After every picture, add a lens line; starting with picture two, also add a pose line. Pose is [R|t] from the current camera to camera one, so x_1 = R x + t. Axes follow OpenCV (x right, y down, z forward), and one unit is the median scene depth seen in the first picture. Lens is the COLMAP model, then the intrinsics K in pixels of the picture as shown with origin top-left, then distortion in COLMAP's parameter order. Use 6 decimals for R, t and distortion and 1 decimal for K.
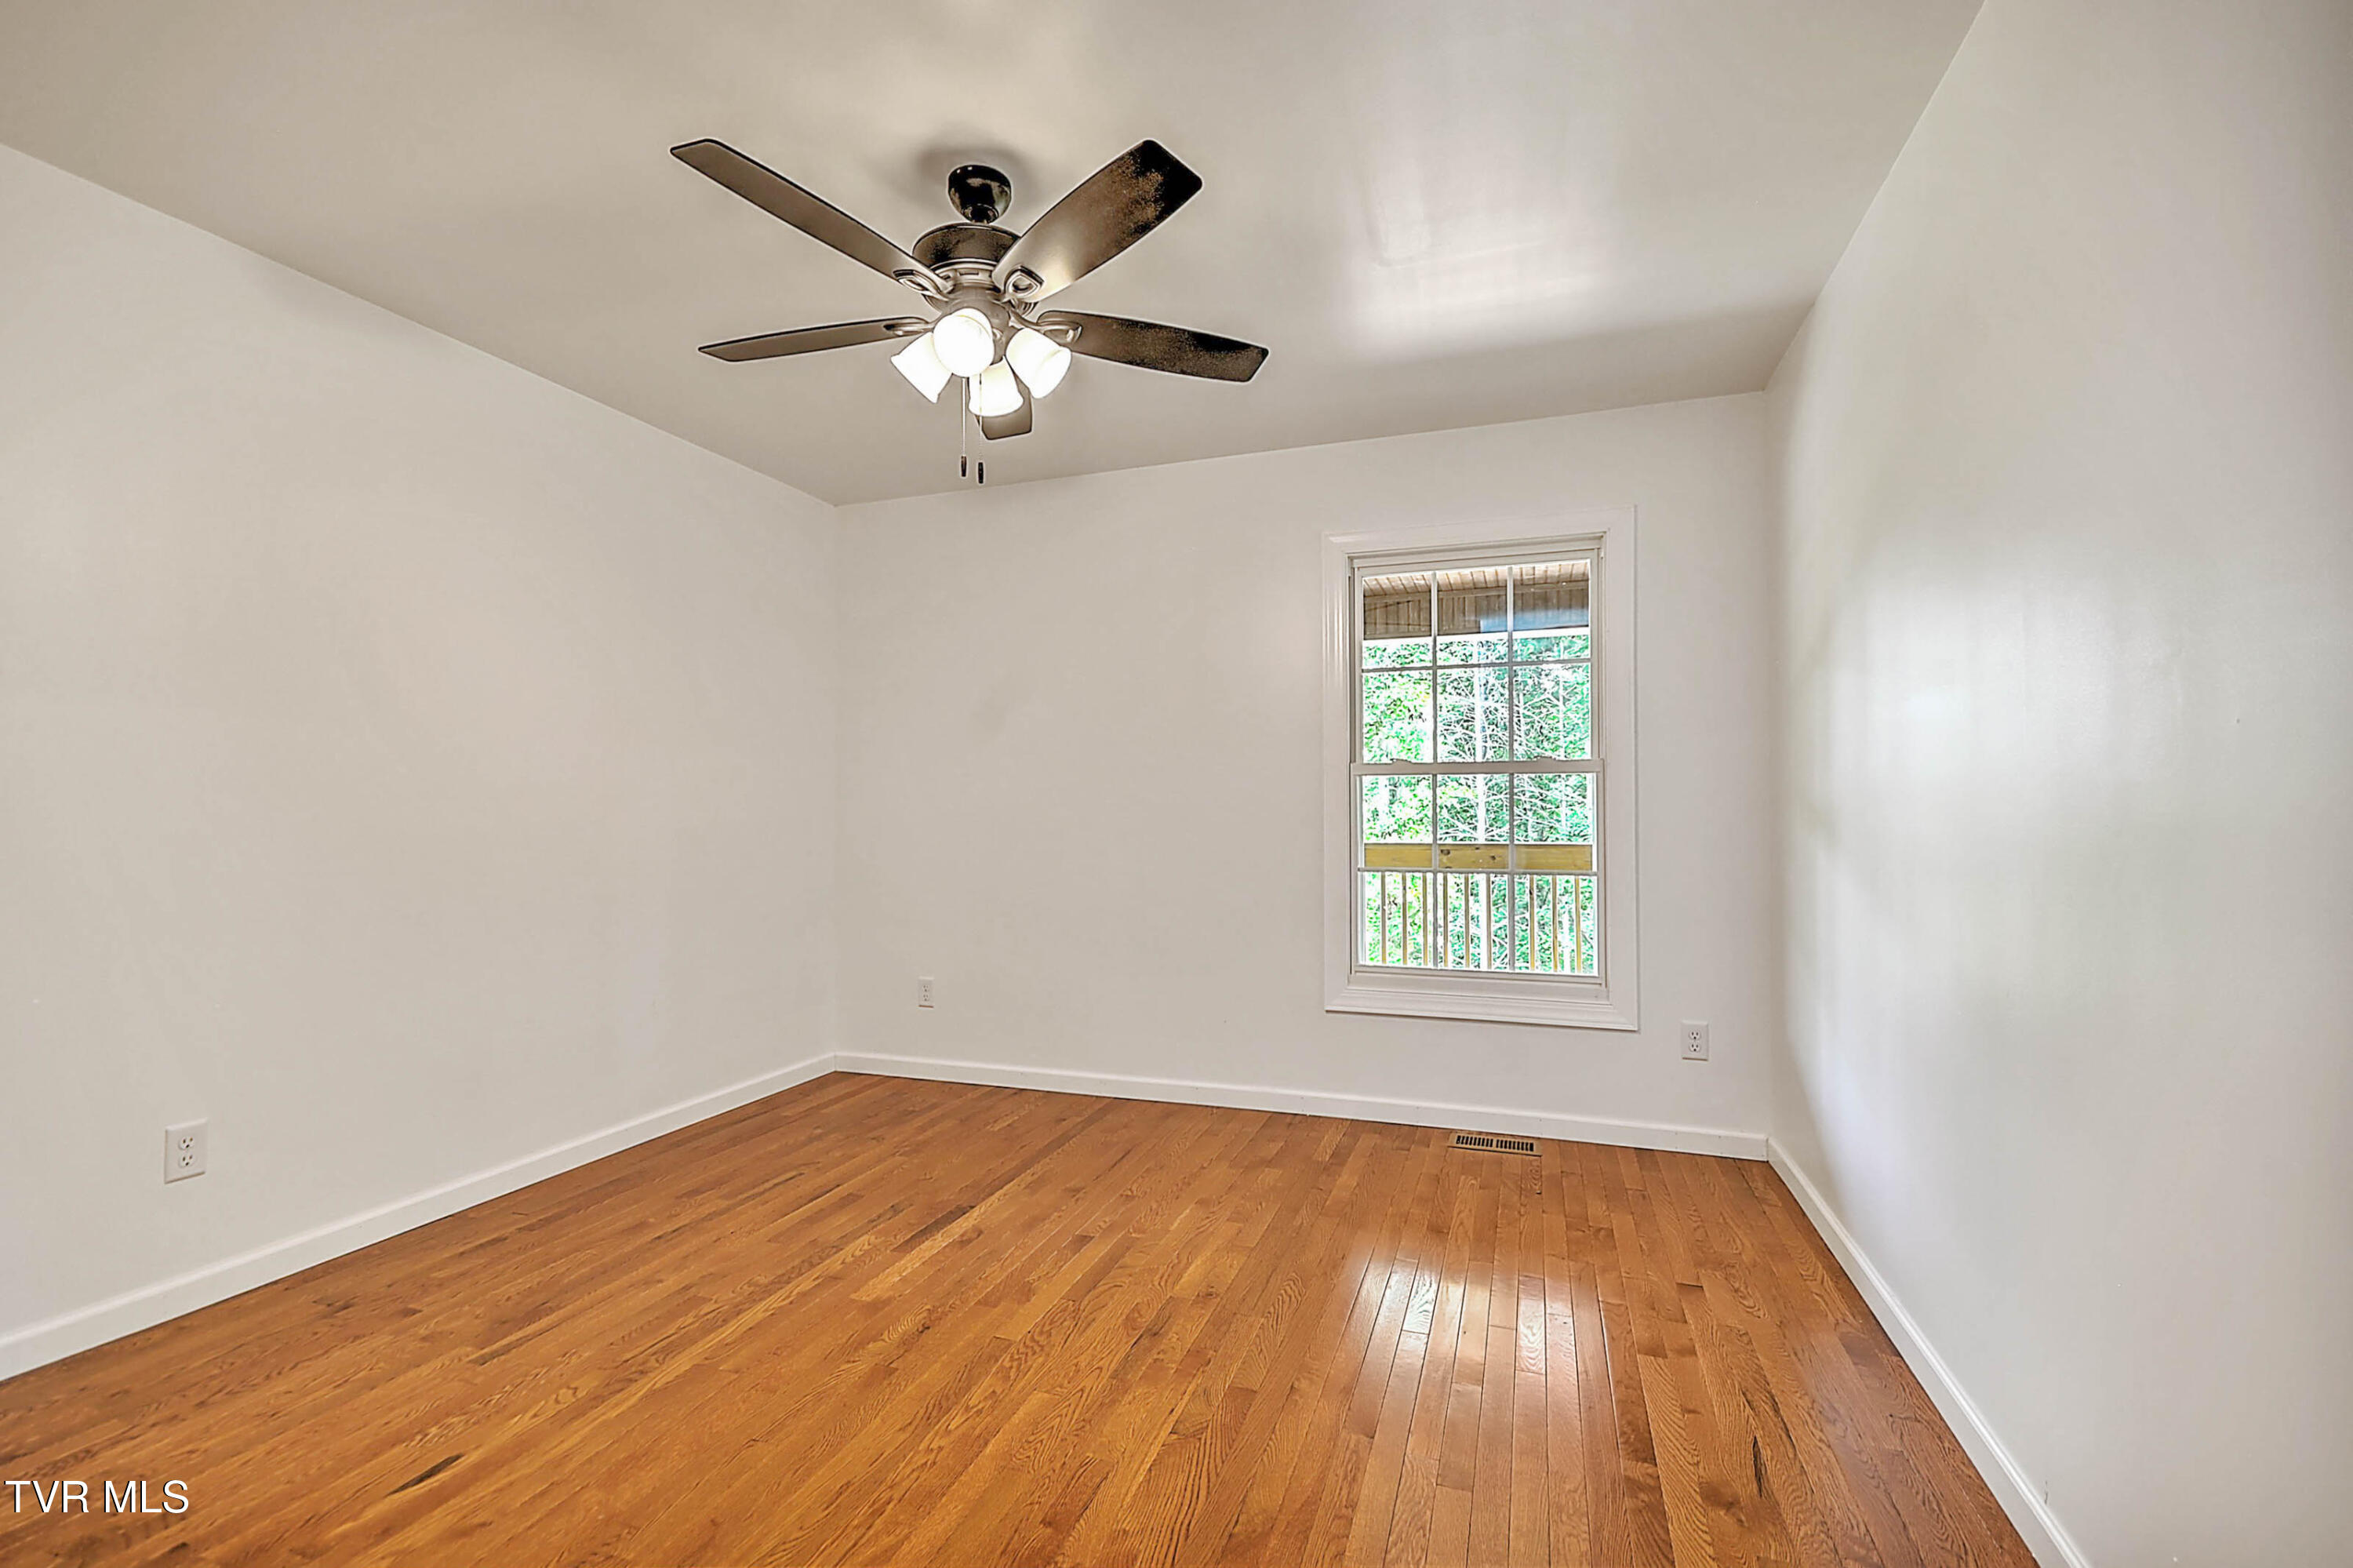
lens RADIAL K [[1026.7, 0, 1169.0], [0, 1026.7, 807.0], [0, 0, 1]] dist [0.026715, -0.016184]
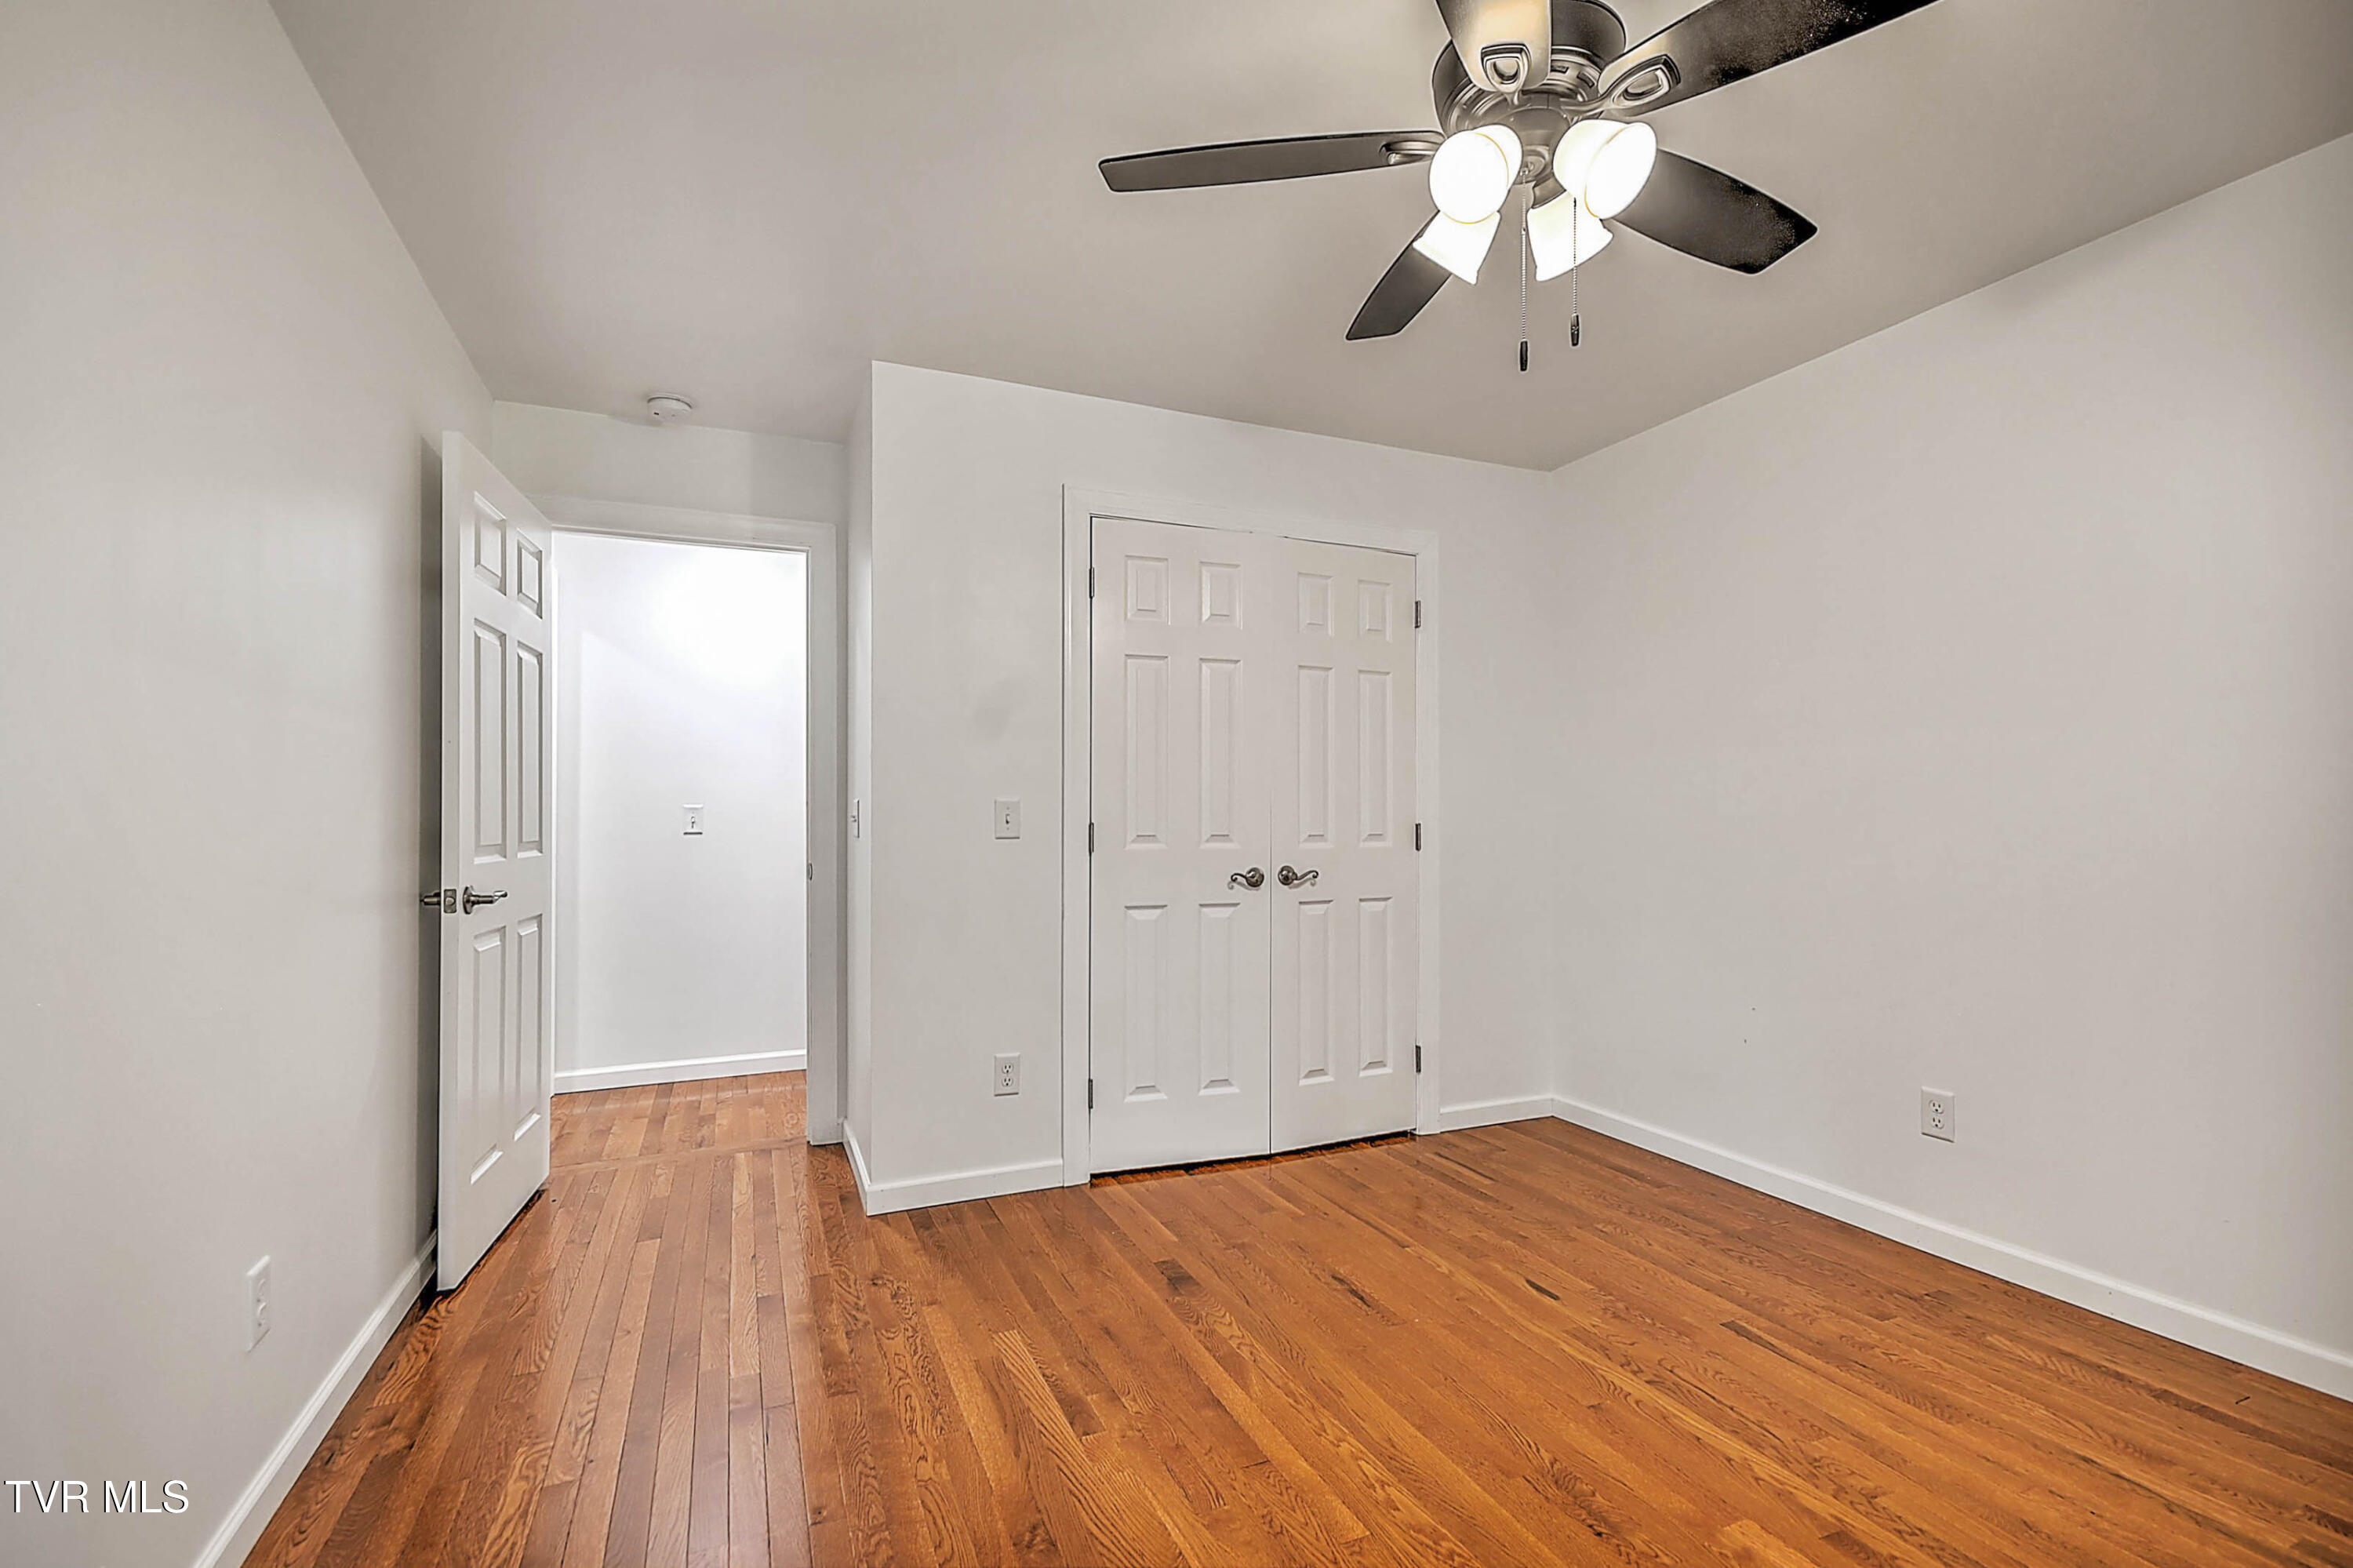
lens RADIAL K [[1026.7, 0, 1169.0], [0, 1026.7, 807.0], [0, 0, 1]] dist [0.026715, -0.016184]
pose [[-0.732258, -0.003632, -0.681018, 0.480549], [0.004364, 0.999940, -0.010026, -0.001566], [0.681014, -0.010313, -0.732198, 1.316033]]
